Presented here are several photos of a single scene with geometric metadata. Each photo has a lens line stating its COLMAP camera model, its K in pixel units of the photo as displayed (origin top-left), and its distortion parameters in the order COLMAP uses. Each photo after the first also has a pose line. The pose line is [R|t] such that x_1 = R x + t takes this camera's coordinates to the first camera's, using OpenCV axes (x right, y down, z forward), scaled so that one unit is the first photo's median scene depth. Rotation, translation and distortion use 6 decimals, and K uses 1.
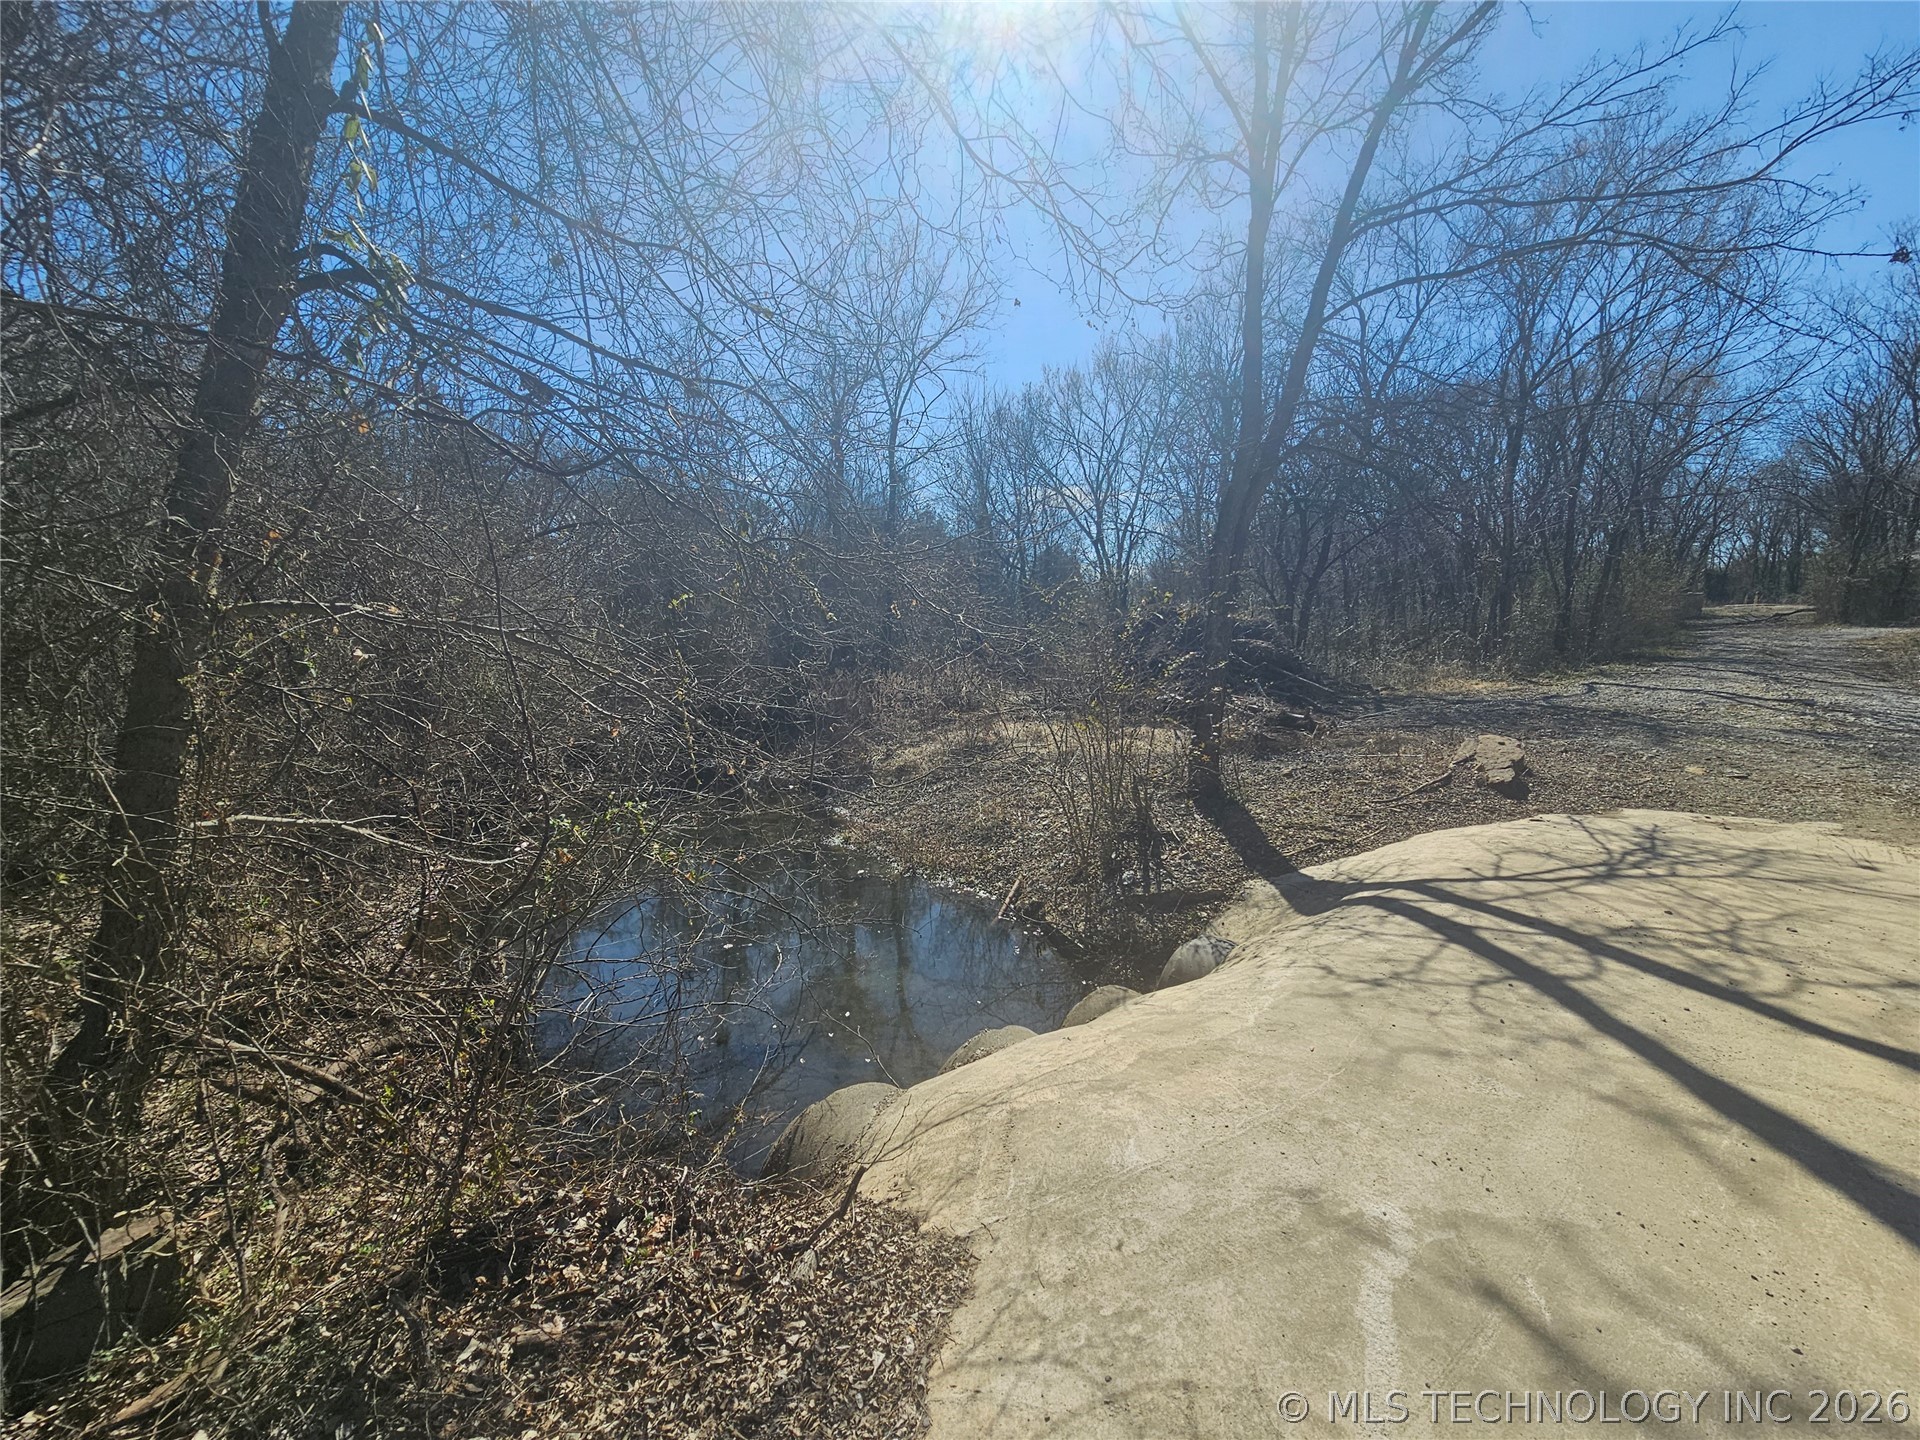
lens RADIAL K [[787.2, 0, 962.3], [0, 787.2, 727.0], [0, 0, 1]] dist [-0.003207, 0.001447]
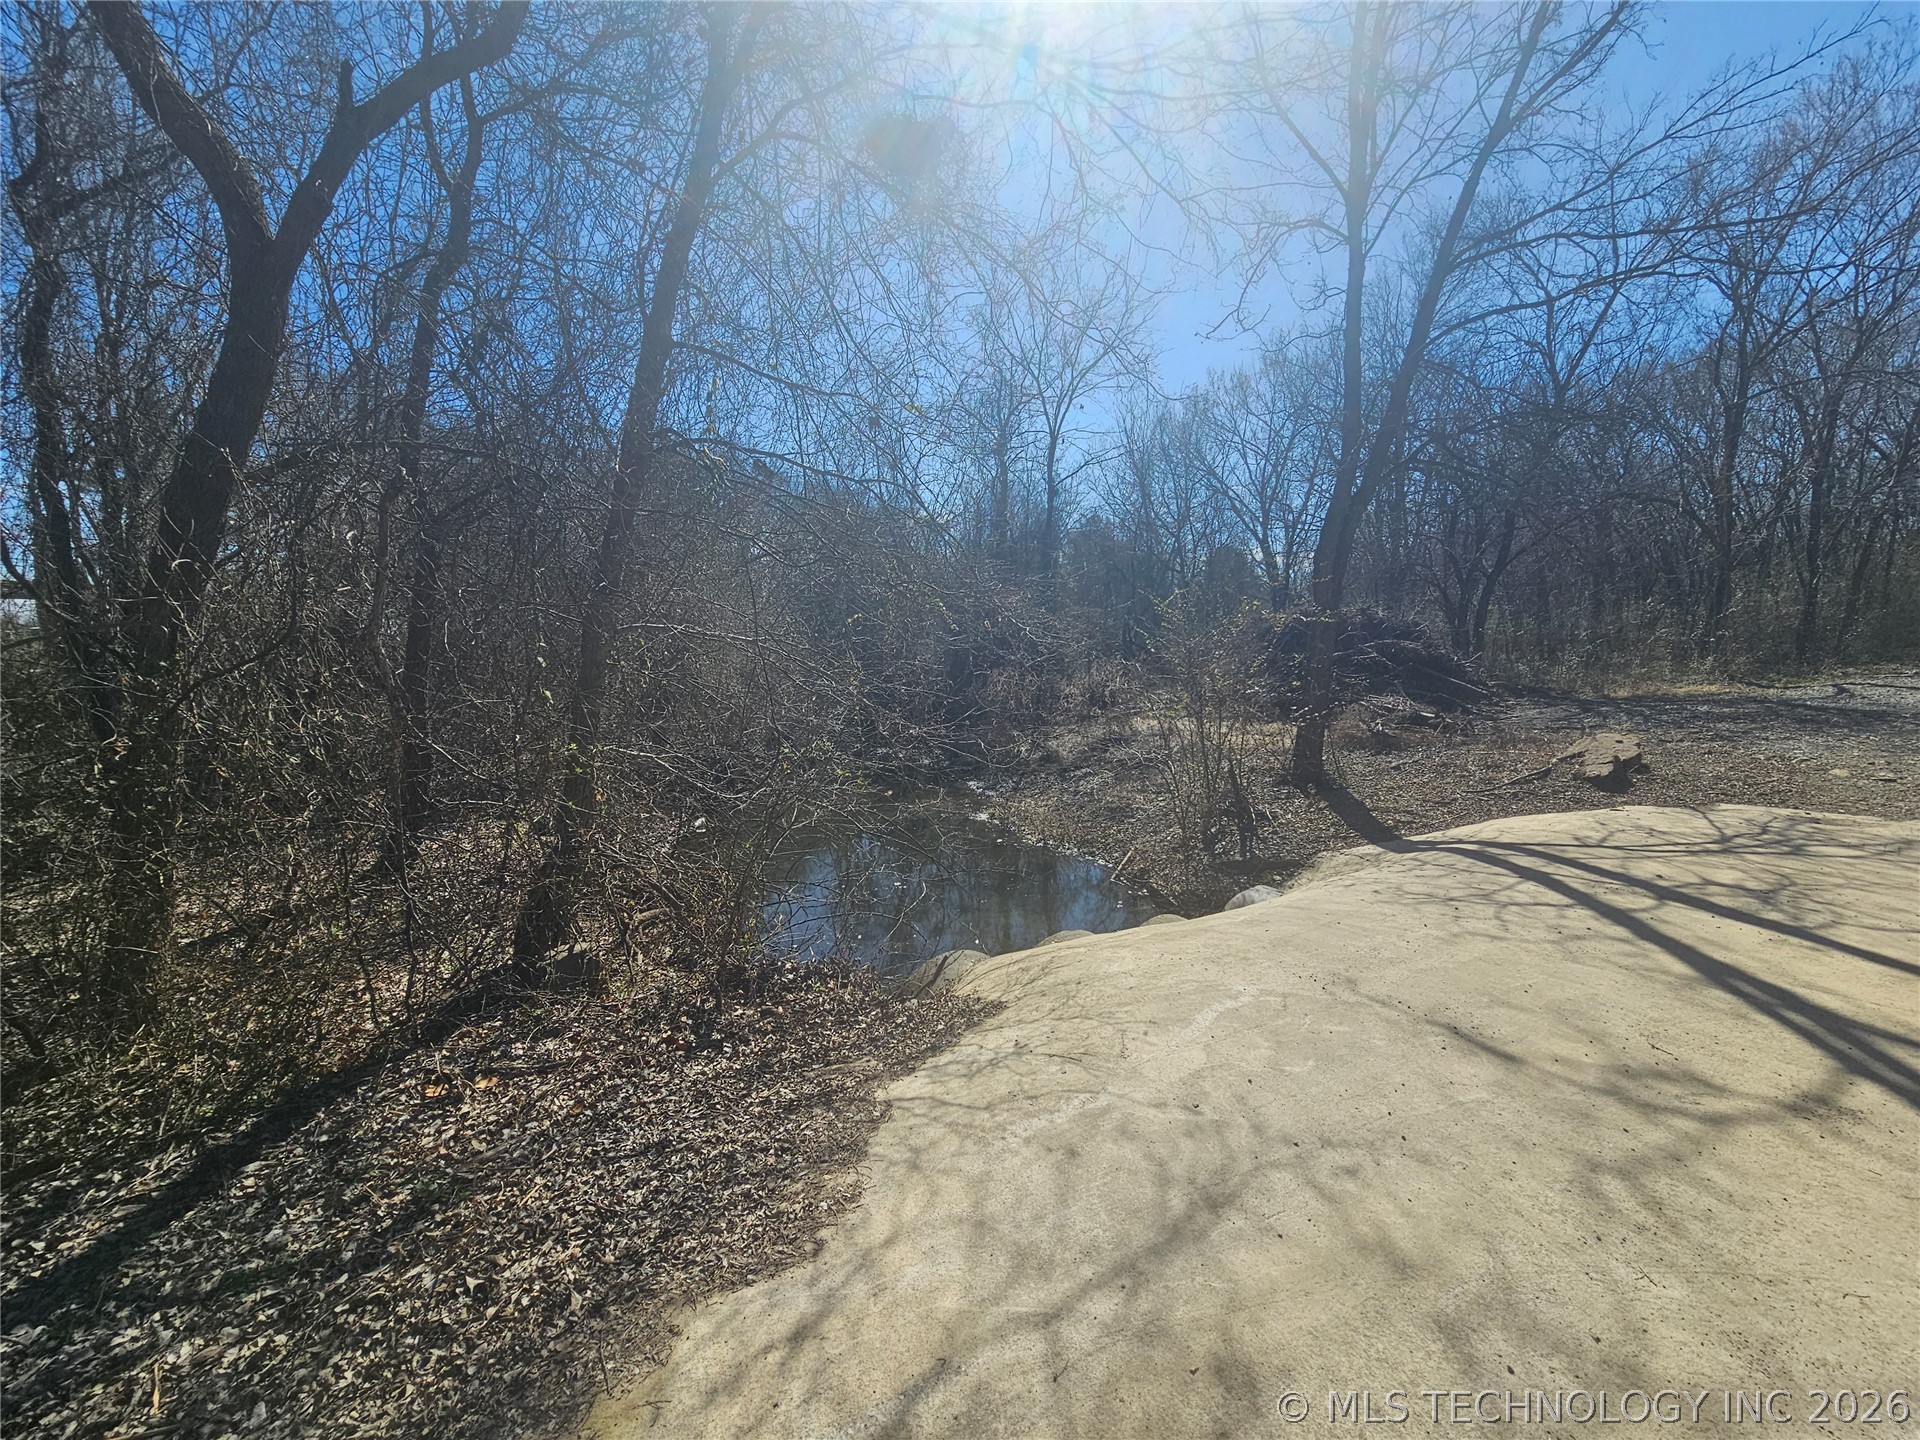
lens RADIAL K [[787.2, 0, 961.2], [0, 787.2, 723.1], [0, 0, 1]] dist [-0.003207, 0.001447]
pose [[0.976596, 0.017285, -0.214386, 0.075119], [-0.018921, 0.999805, -0.005582, 0.019875], [0.214248, 0.009507, 0.976733, -0.188806]]
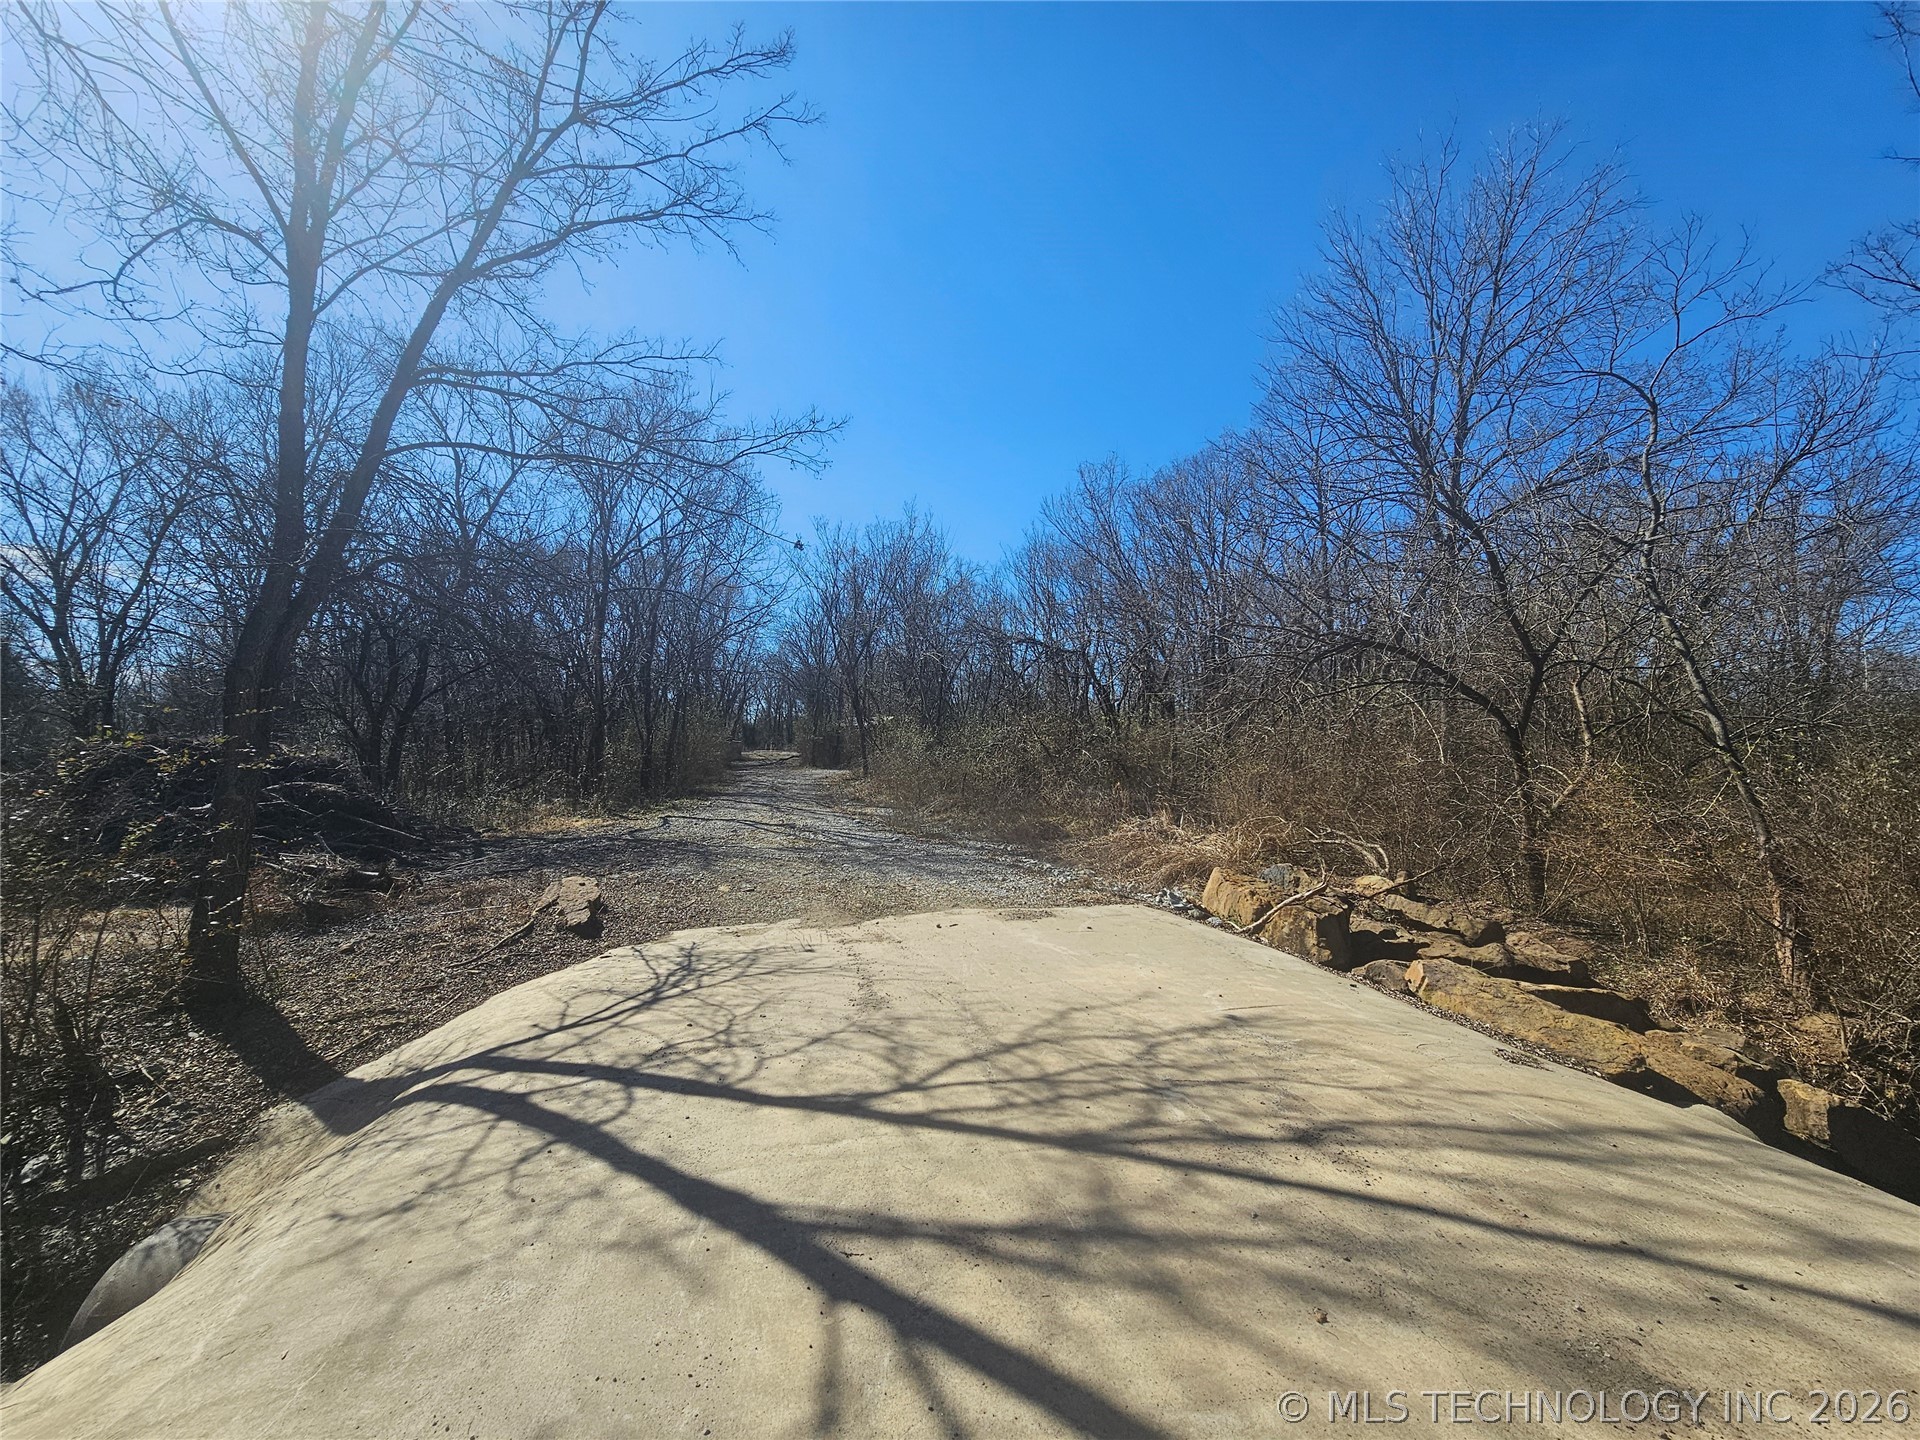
lens RADIAL K [[787.2, 0, 963.9], [0, 787.2, 723.5], [0, 0, 1]] dist [-0.003207, 0.001447]
pose [[0.523430, 0.057395, 0.850134, 0.037721], [0.090086, 0.988409, -0.122197, -0.018835], [-0.847293, 0.140546, 0.512192, -0.019278]]
